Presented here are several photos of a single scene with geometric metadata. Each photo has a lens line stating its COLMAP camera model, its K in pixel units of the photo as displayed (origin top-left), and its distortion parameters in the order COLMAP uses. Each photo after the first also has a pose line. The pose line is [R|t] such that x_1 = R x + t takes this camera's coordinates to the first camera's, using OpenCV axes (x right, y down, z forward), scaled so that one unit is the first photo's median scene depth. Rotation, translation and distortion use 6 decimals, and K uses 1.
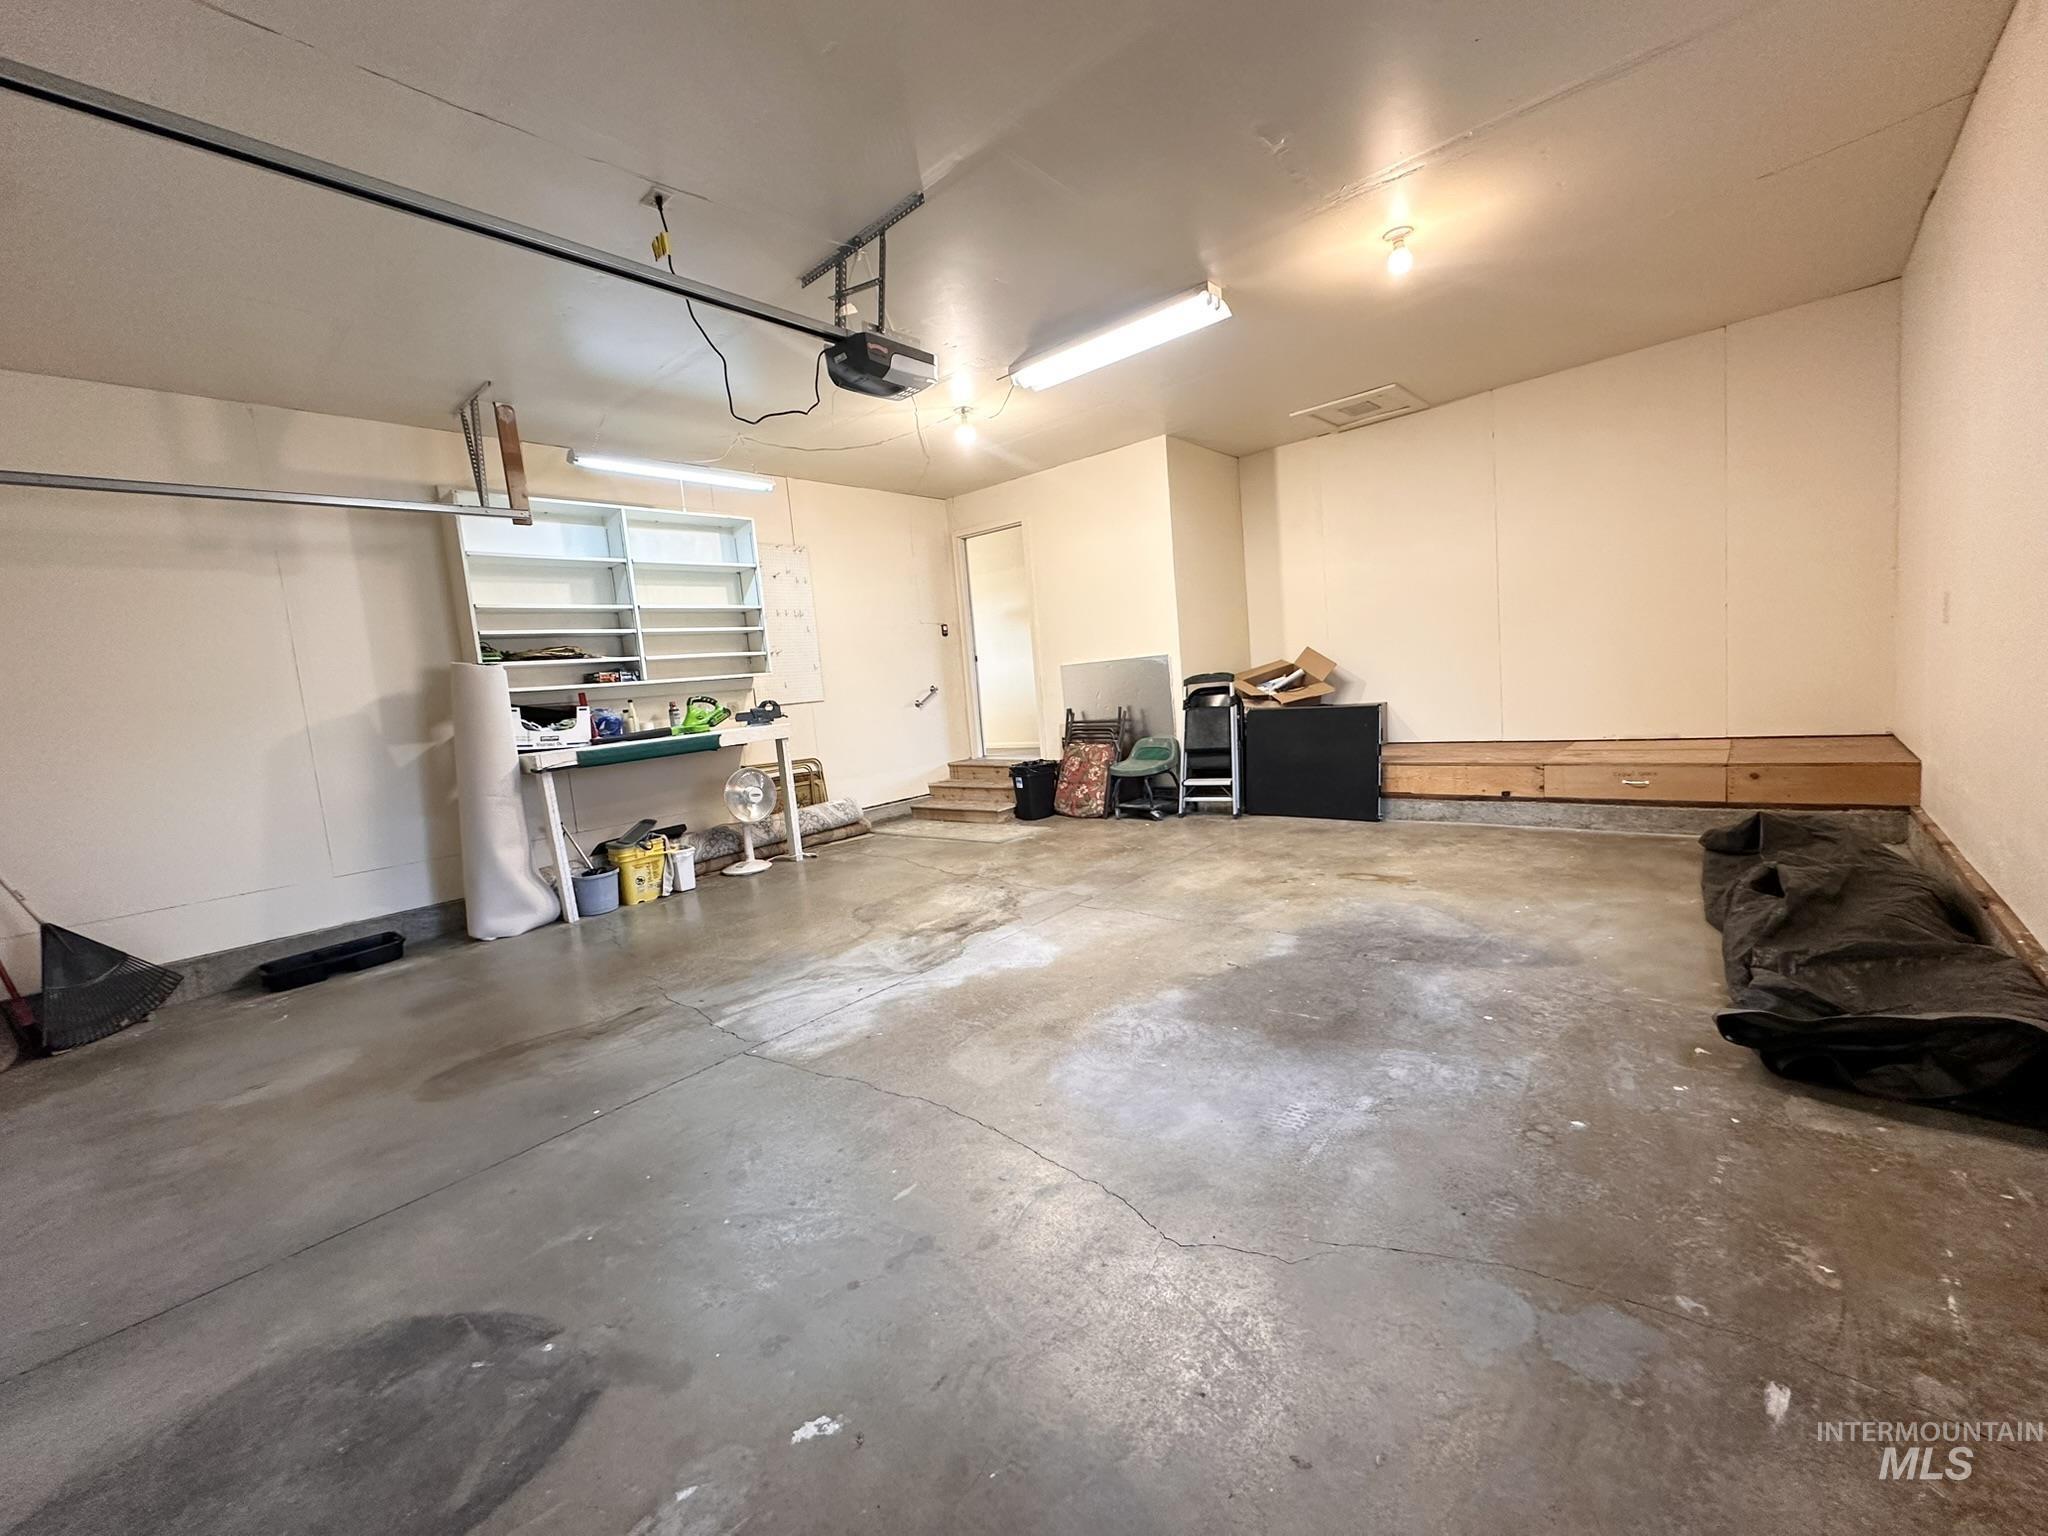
lens RADIAL K [[817.8, 0, 1022.5], [0, 817.8, 765.9], [0, 0, 1]] dist [-0.005315, 0.000773]
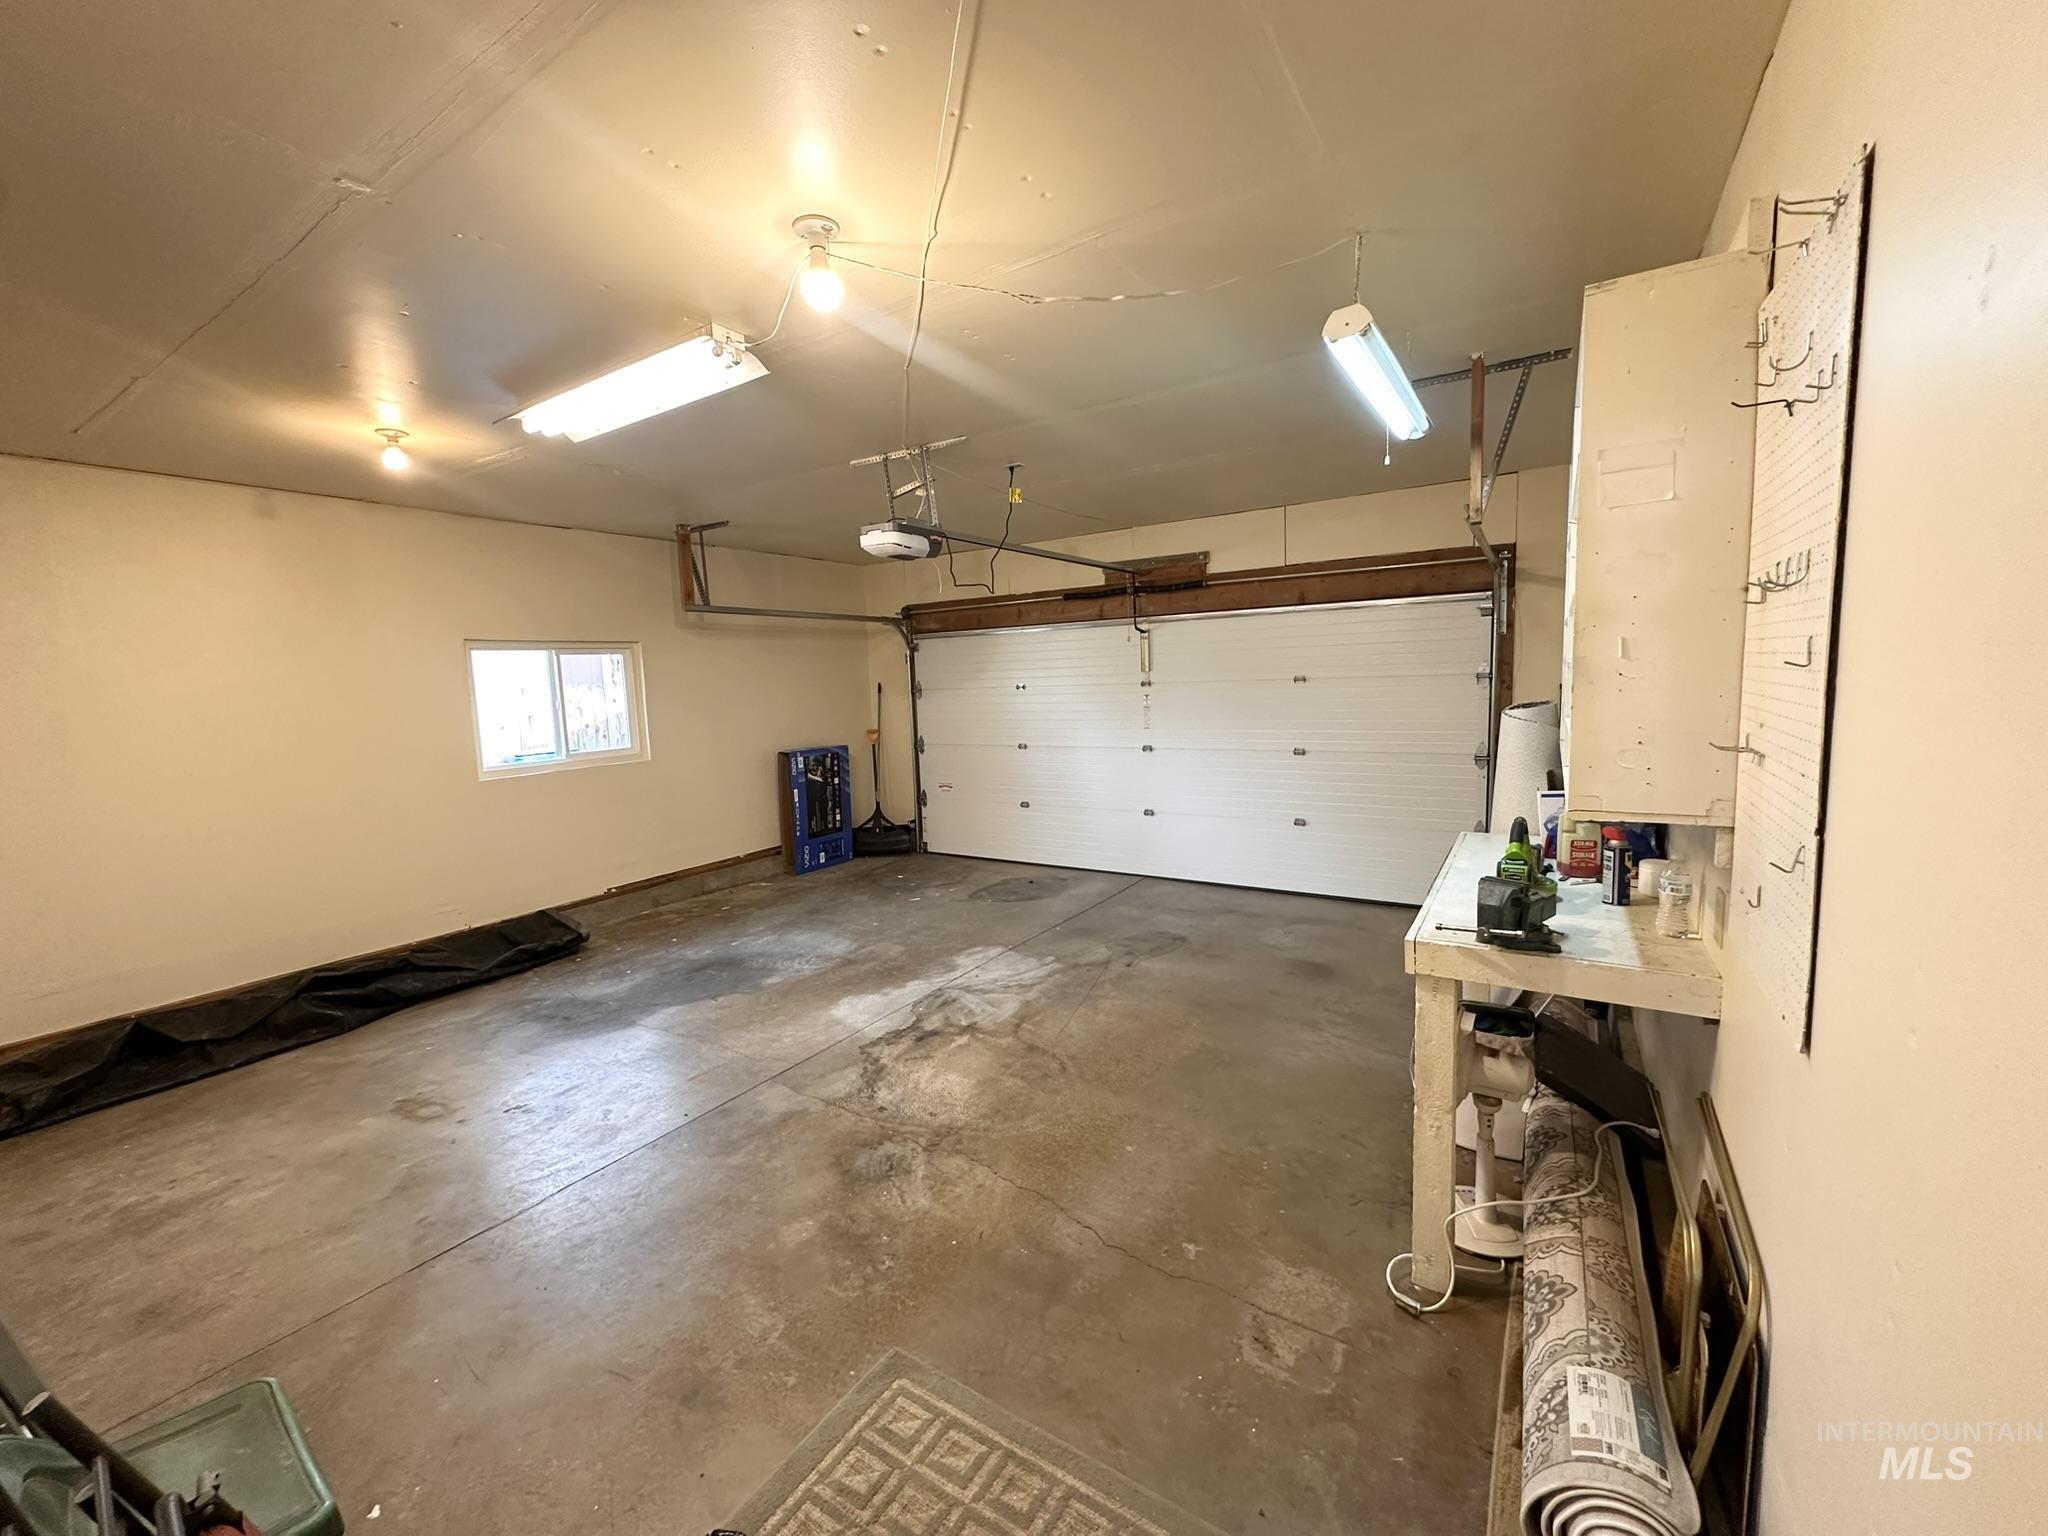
lens RADIAL K [[817.8, 0, 1017.0], [0, 817.8, 765.9], [0, 0, 1]] dist [-0.005315, 0.000773]
pose [[-0.980777, 0.141047, -0.134844, -0.113124], [0.107664, 0.967478, 0.228899, -0.378780], [0.162744, 0.209981, -0.964066, 2.128325]]
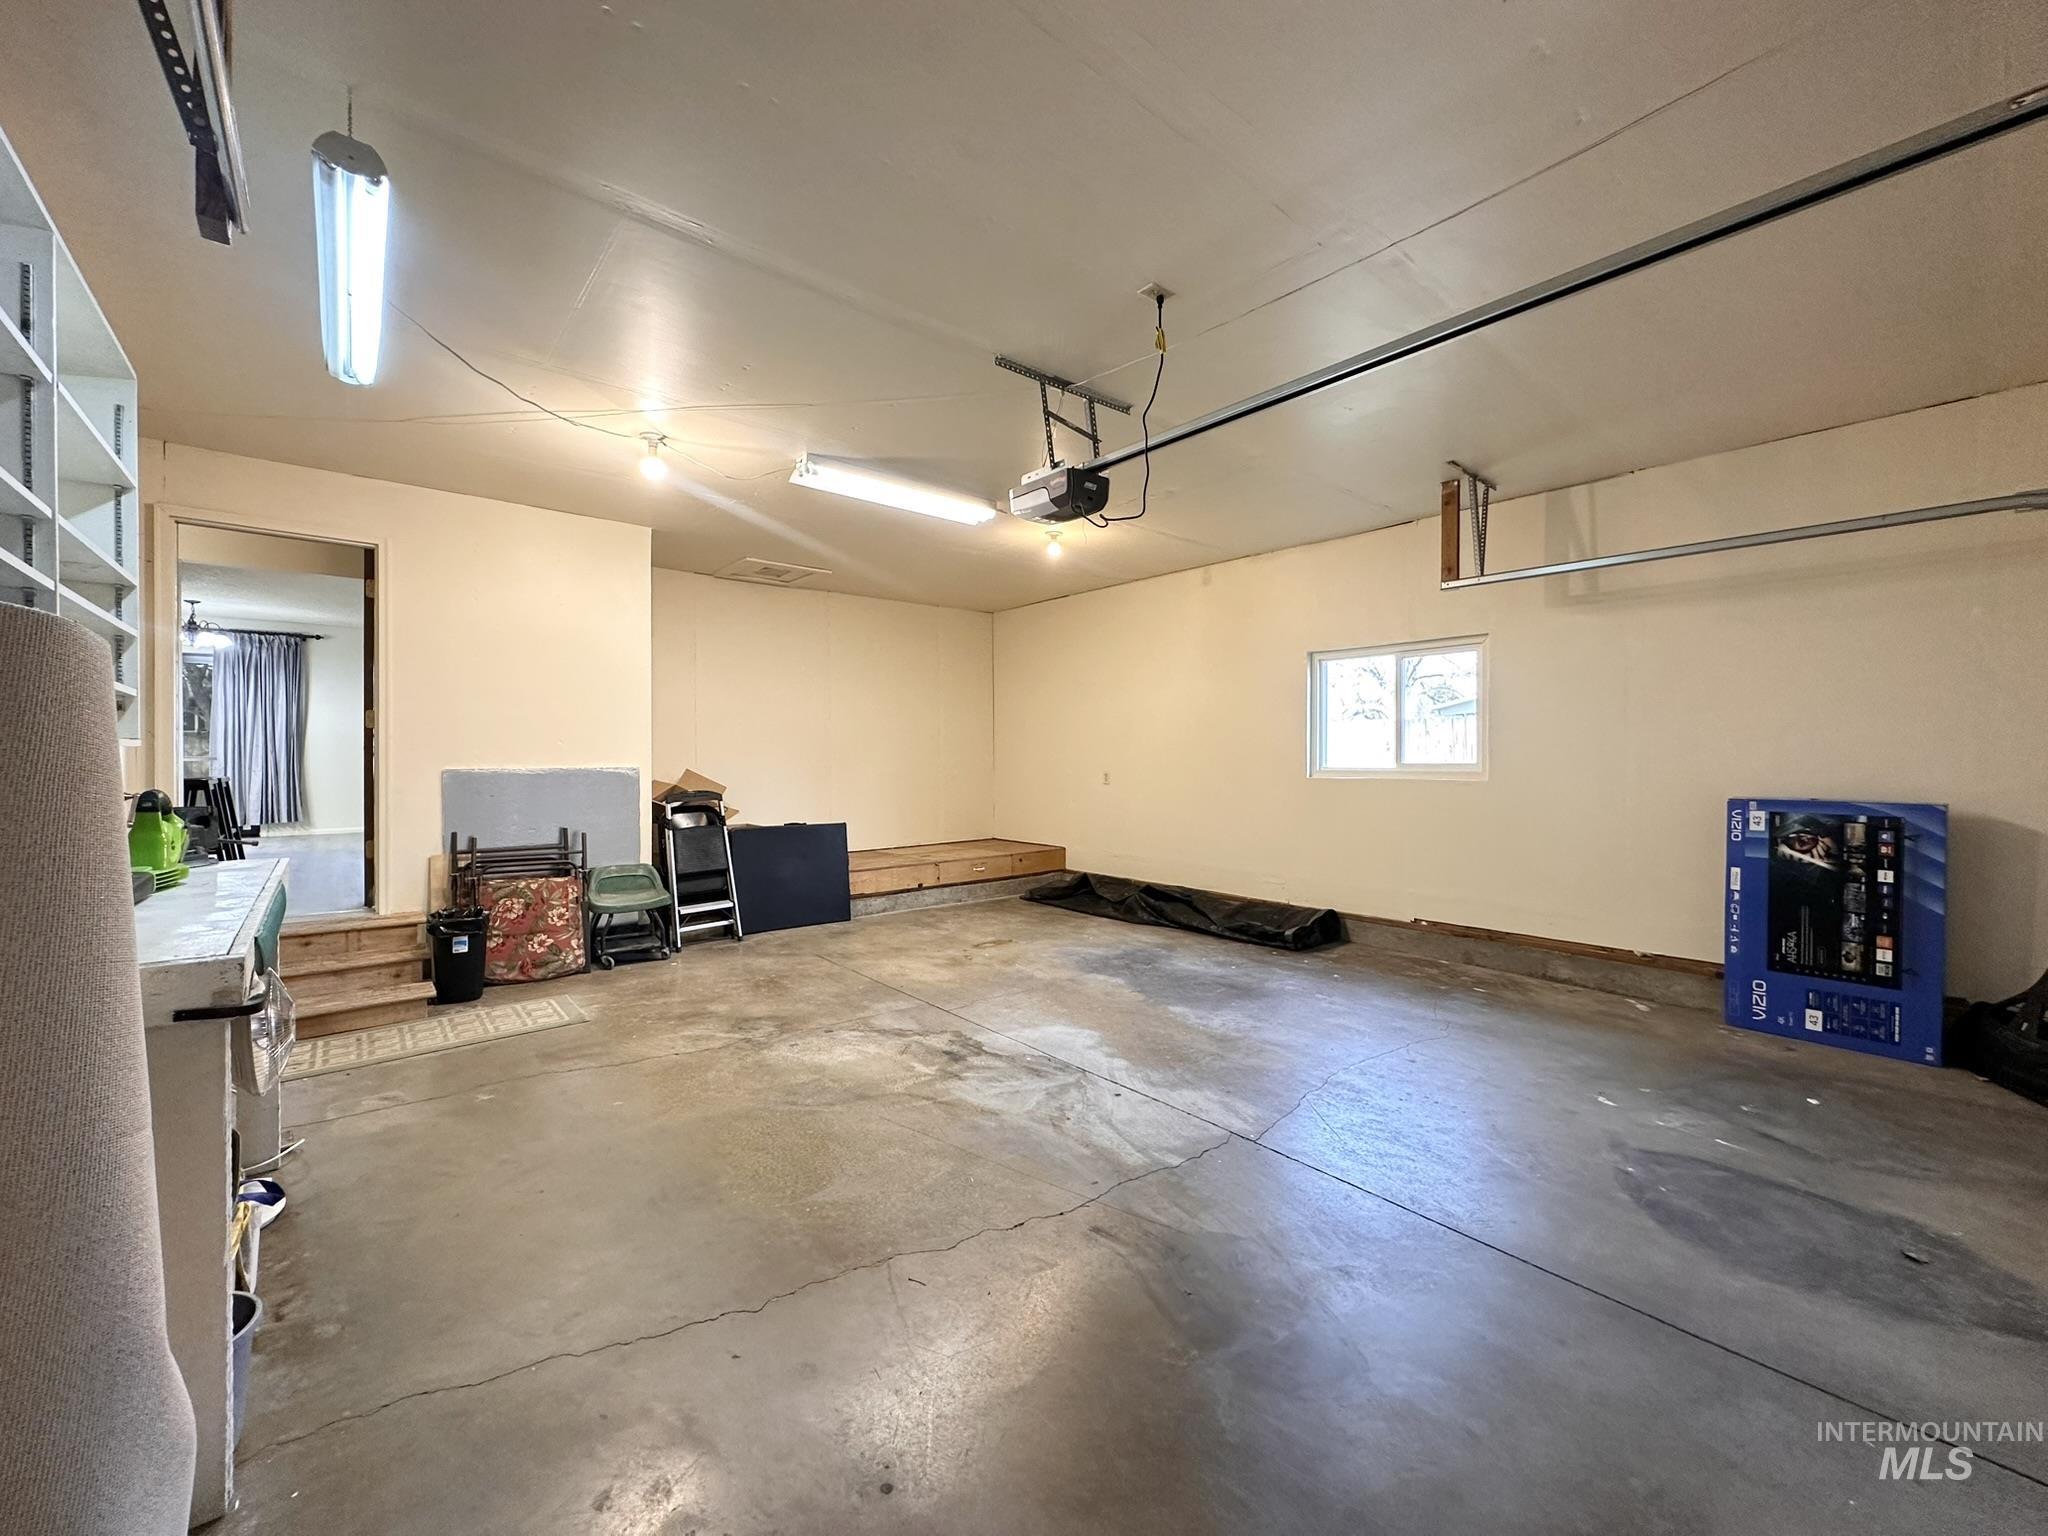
lens RADIAL K [[817.8, 0, 1027.2], [0, 817.8, 761.2], [0, 0, 1]] dist [-0.005315, 0.000773]
pose [[0.142632, 0.081395, 0.986423, -1.103553], [0.093904, 0.991005, -0.095351, -0.036633], [-0.985311, 0.106229, 0.133706, 0.847041]]
